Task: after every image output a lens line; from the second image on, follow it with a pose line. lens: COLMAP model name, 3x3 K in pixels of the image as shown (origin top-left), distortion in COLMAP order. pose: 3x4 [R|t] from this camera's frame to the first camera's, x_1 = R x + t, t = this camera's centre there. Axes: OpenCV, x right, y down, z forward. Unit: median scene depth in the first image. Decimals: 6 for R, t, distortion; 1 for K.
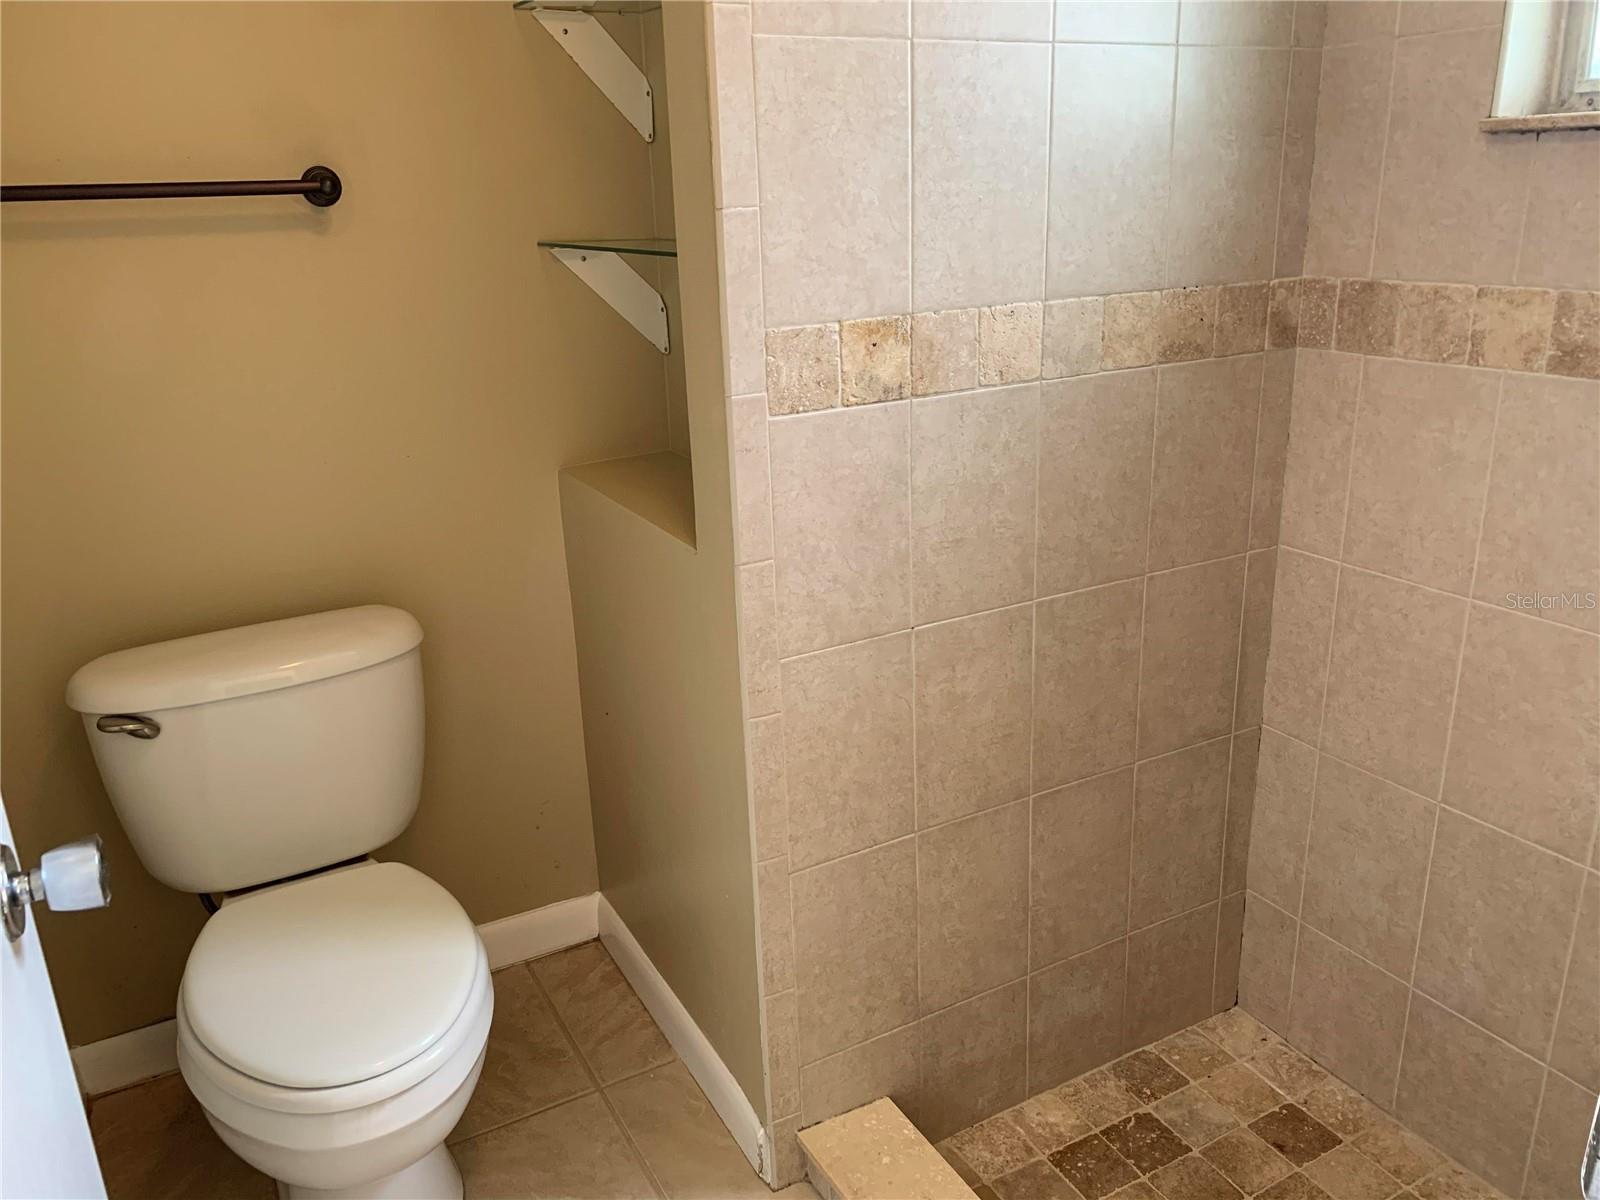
lens RADIAL K [[1239.7, 0, 800.0], [0, 1239.7, 600.0], [0, 0, 1]] dist [0.028902, -0.012884]
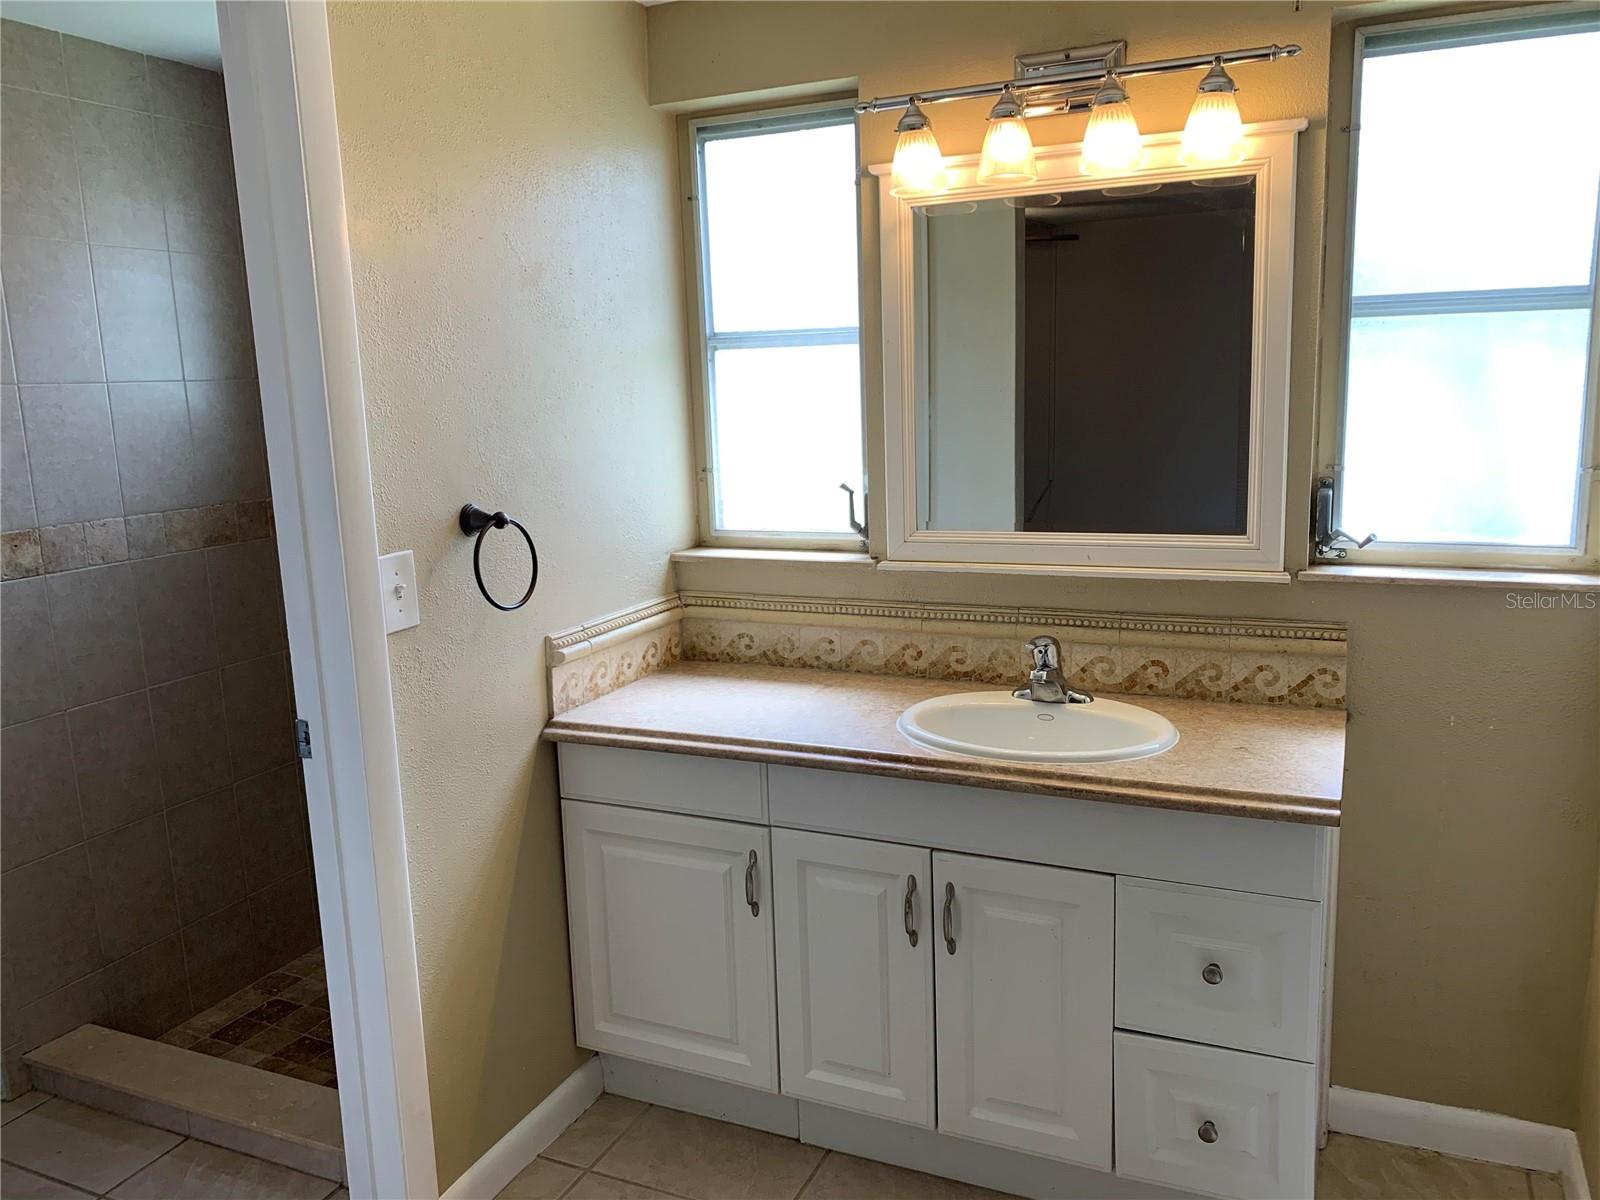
lens RADIAL K [[1239.7, 0, 800.0], [0, 1239.7, 600.0], [0, 0, 1]] dist [0.028902, -0.012884]
pose [[0.801635, -0.101849, 0.589074, -0.094002], [0.199584, 0.974439, -0.103124, 0.252519], [-0.563514, 0.200238, 0.801472, -0.953692]]
